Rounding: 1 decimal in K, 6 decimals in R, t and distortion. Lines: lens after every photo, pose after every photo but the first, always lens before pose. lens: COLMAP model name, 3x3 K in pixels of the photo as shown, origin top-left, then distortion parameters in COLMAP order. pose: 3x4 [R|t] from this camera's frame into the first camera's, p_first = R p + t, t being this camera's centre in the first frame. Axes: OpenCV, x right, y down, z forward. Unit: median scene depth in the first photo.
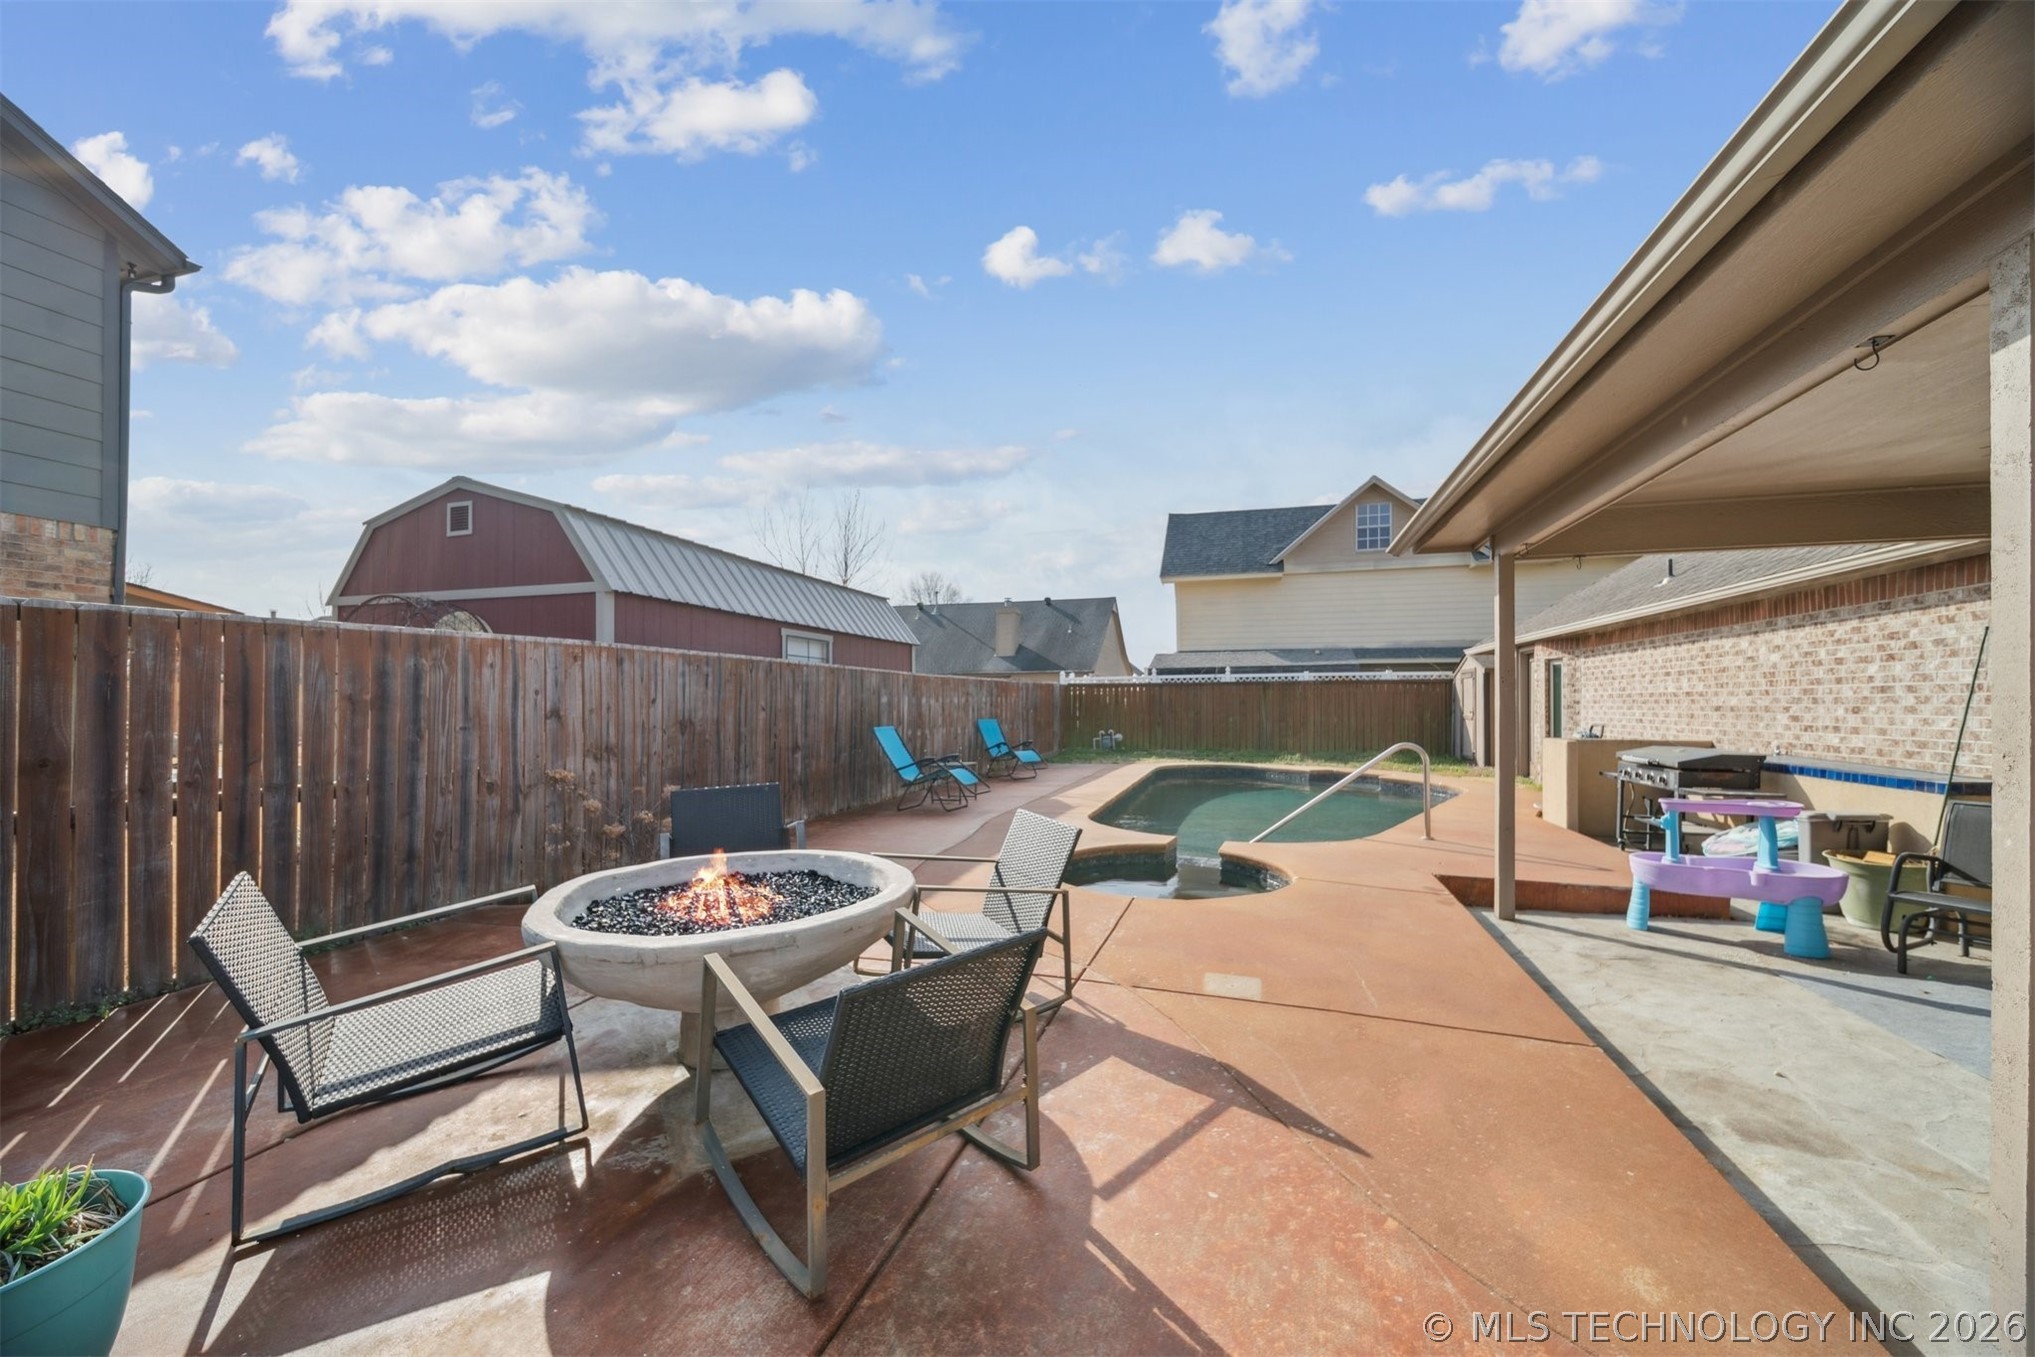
lens RADIAL K [[723.2, 0, 1080.1], [0, 723.2, 714.5], [0, 0, 1]] dist [0.001716, -0.001071]
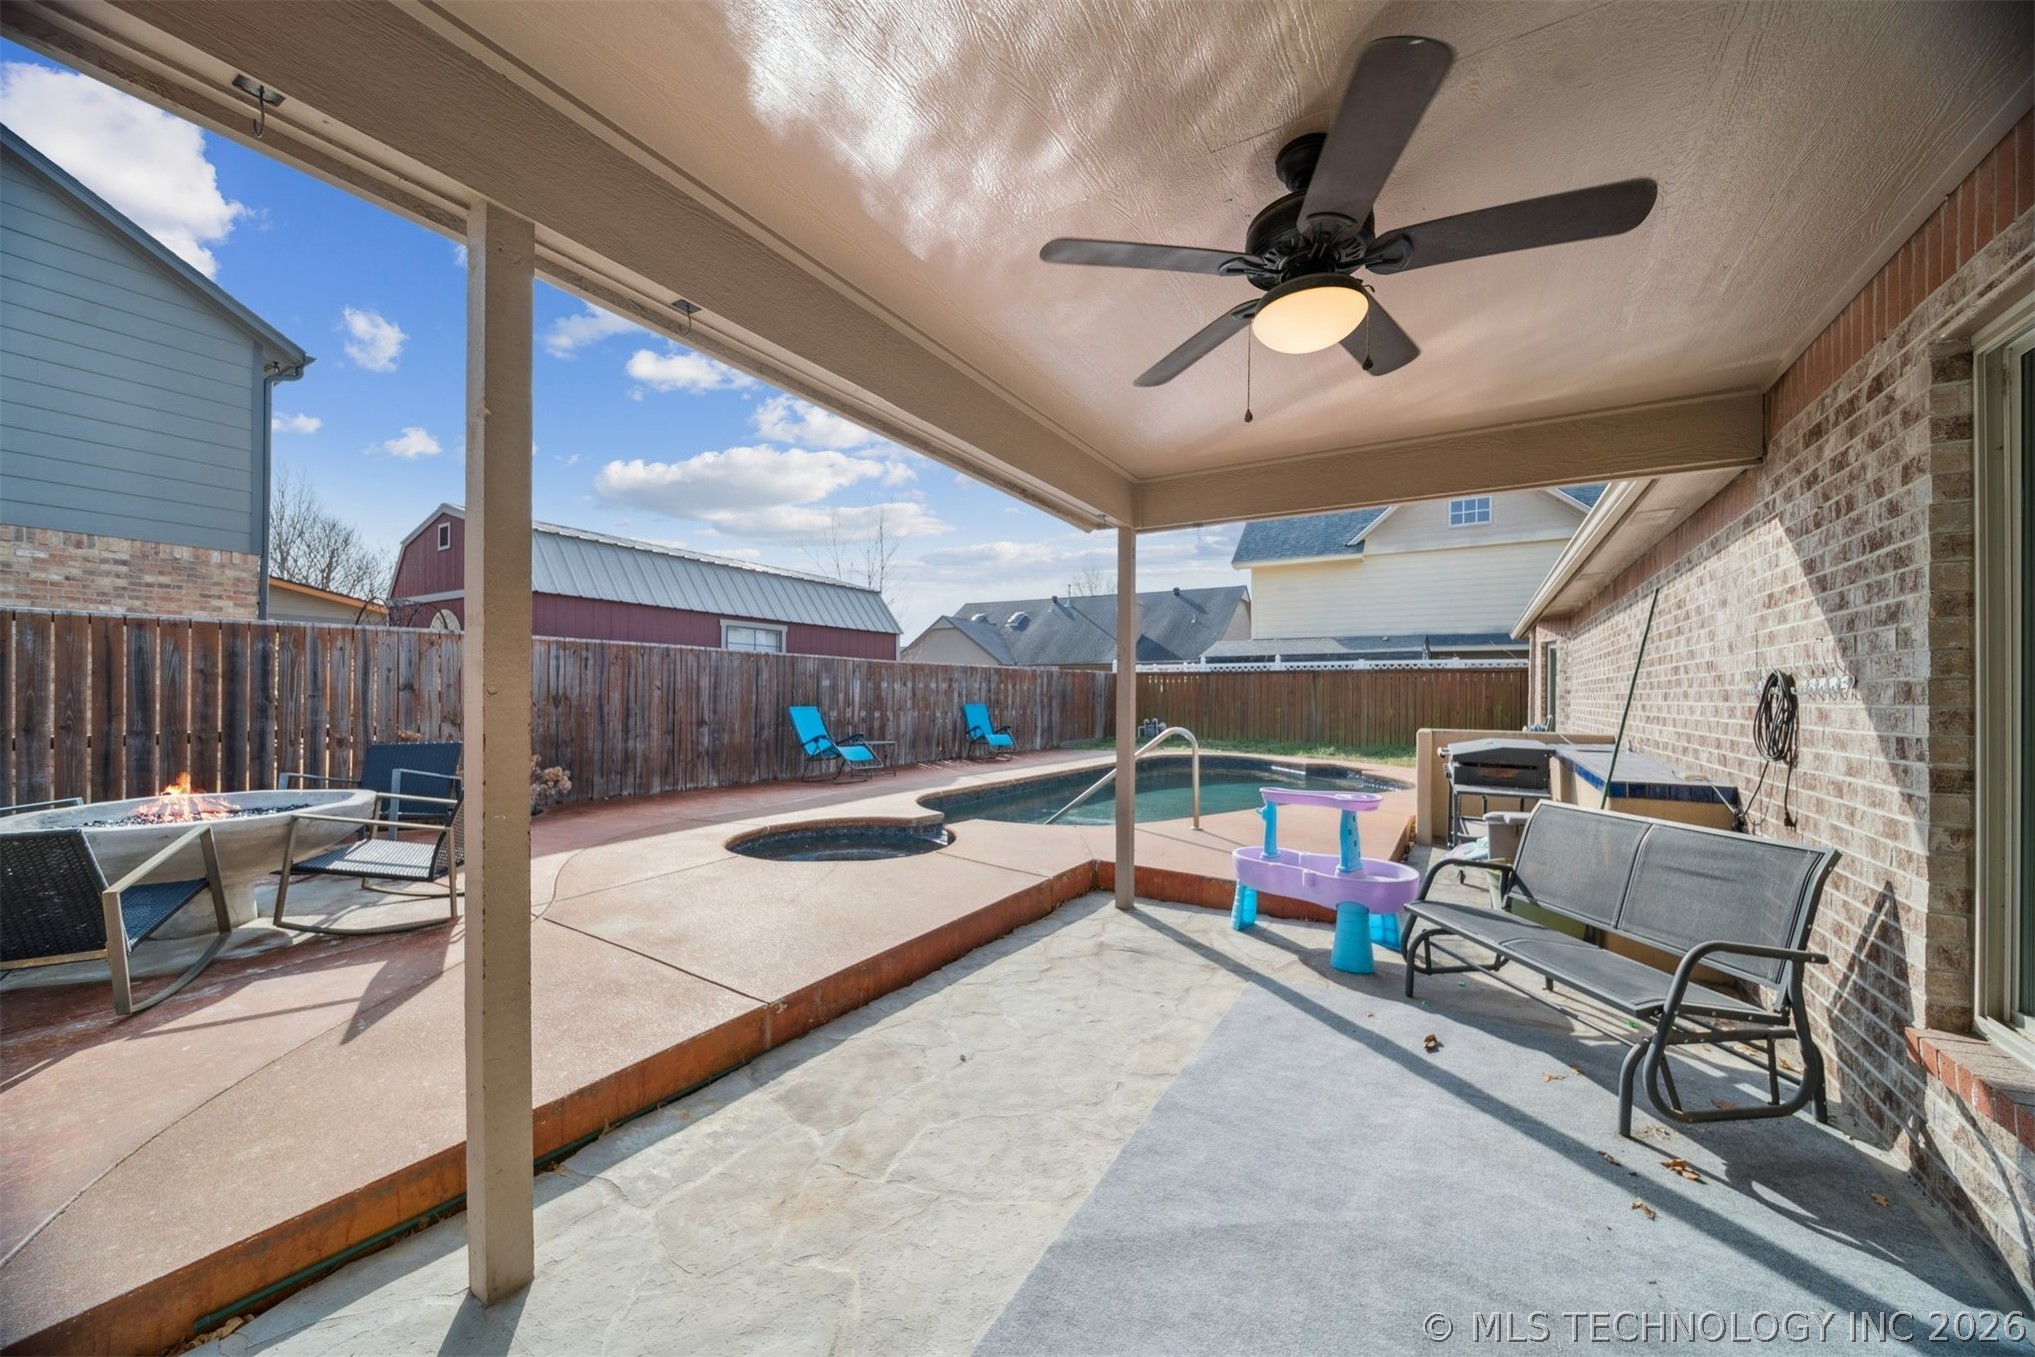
lens RADIAL K [[723.2, 0, 1086.1], [0, 723.2, 705.5], [0, 0, 1]] dist [0.001716, -0.001071]
pose [[0.969135, 0.013347, -0.246169, 0.394028], [-0.013679, 0.999906, 0.000359, 0.007826], [0.246151, 0.003019, 0.969227, 0.031538]]
